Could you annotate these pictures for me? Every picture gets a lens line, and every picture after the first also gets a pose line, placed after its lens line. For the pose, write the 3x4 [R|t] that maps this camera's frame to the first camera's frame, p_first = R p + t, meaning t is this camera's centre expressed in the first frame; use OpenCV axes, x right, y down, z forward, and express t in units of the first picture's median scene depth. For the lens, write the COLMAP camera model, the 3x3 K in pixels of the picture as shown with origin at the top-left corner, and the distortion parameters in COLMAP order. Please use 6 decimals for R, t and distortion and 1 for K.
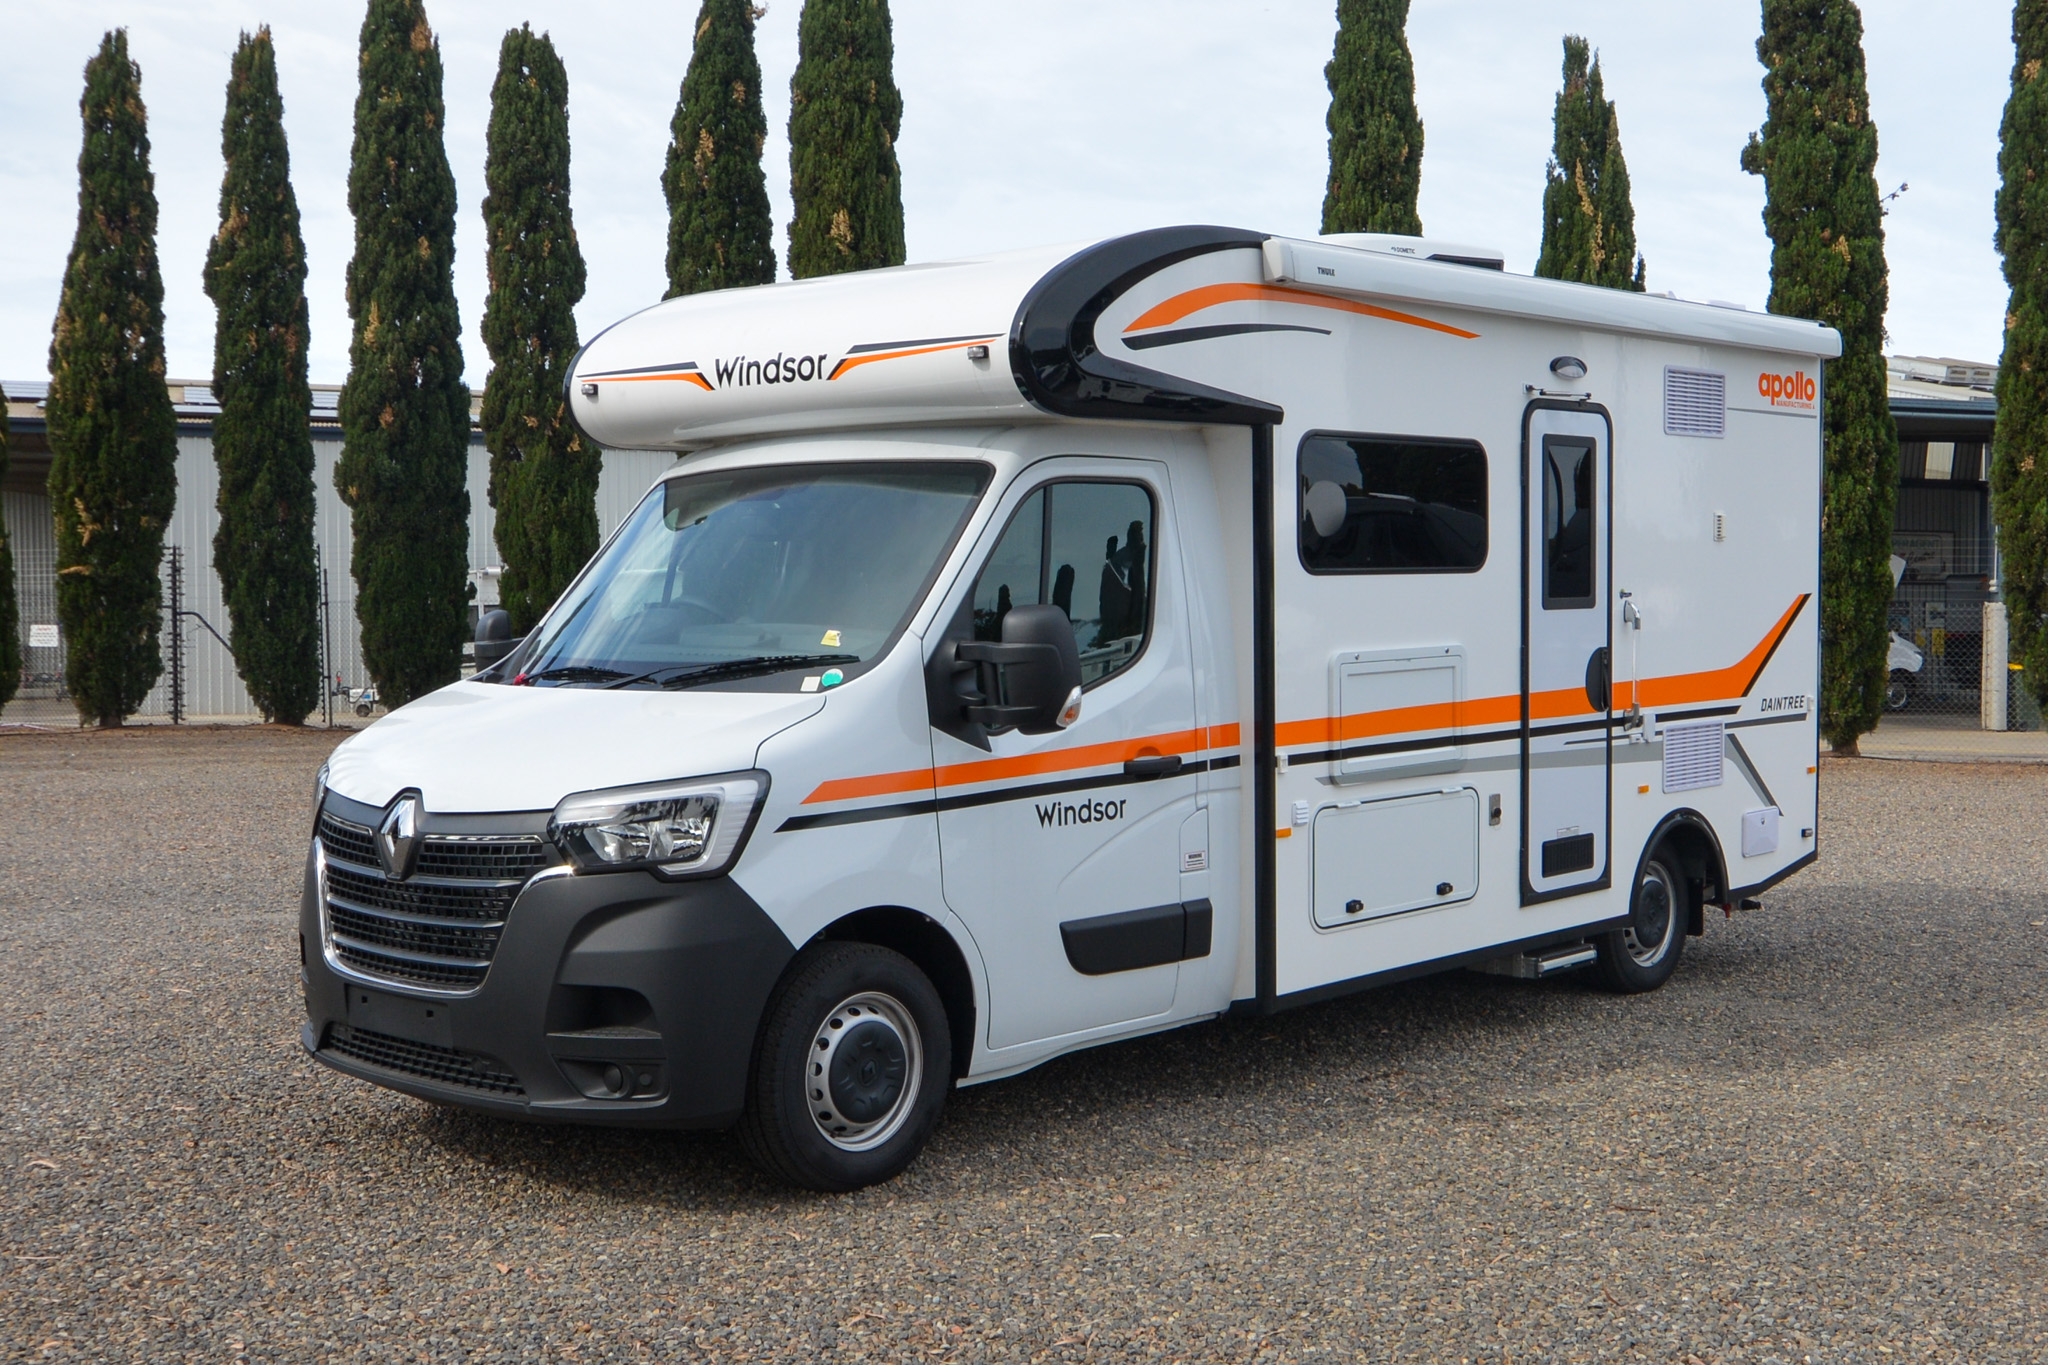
lens RADIAL K [[2270.6, 0, 1025.5], [0, 2270.6, 552.7], [0, 0, 1]] dist [0.001632, 0.012609]
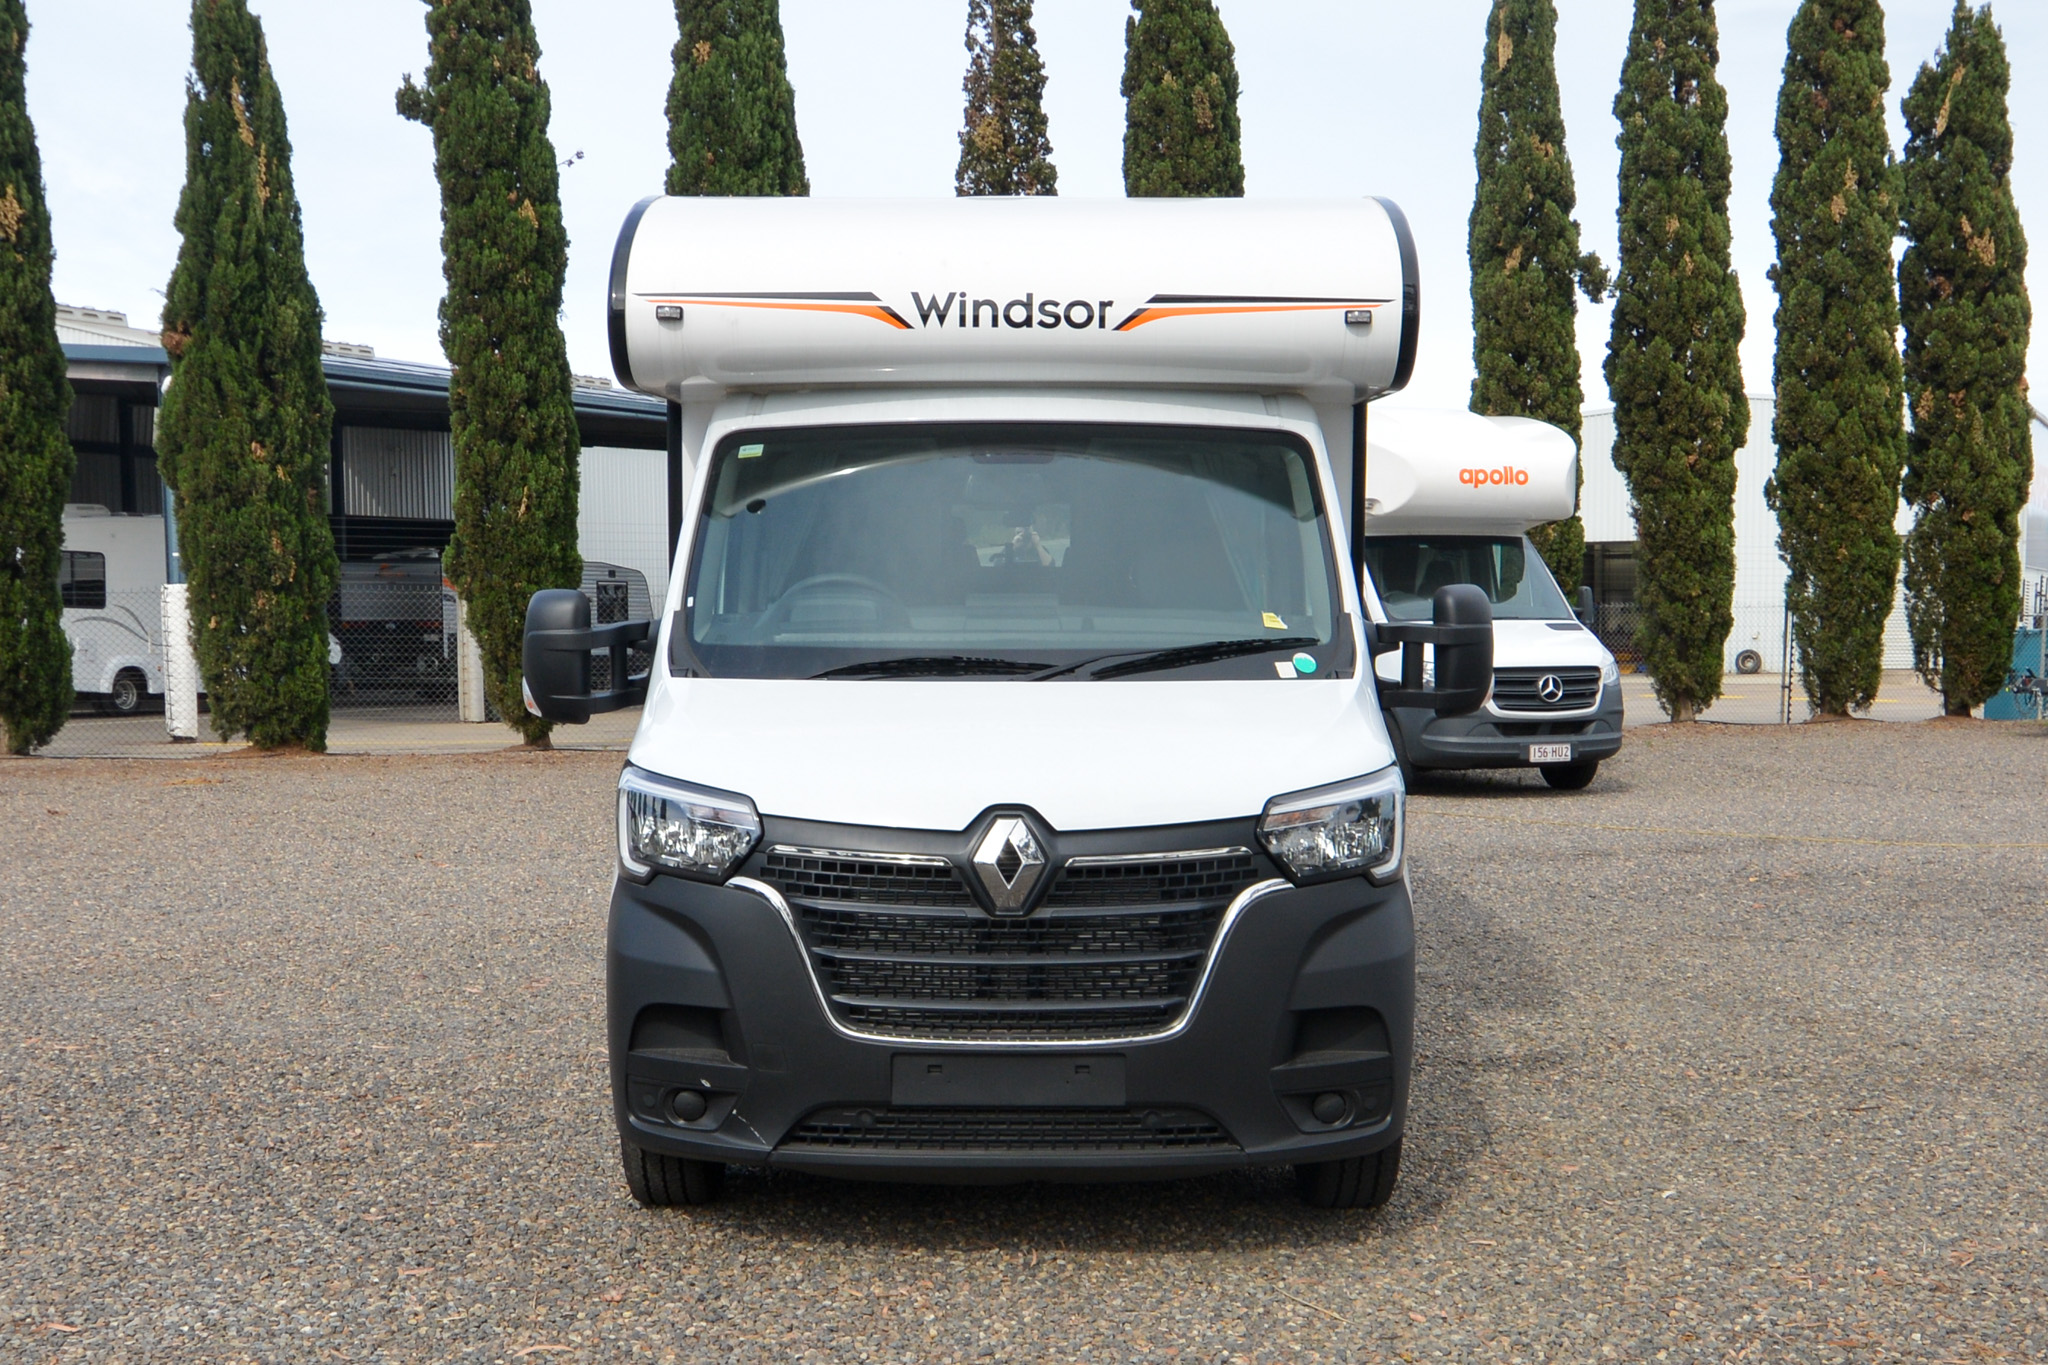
lens RADIAL K [[2537.8, 0, 1024.0], [0, 2537.8, 682.5], [0, 0, 1]] dist [-0.016210, -0.021357]
pose [[0.749177, -0.021912, 0.662008, -0.190215], [-0.016716, 0.998509, 0.051966, 0.002553], [-0.662159, -0.049998, 0.747693, 0.068115]]
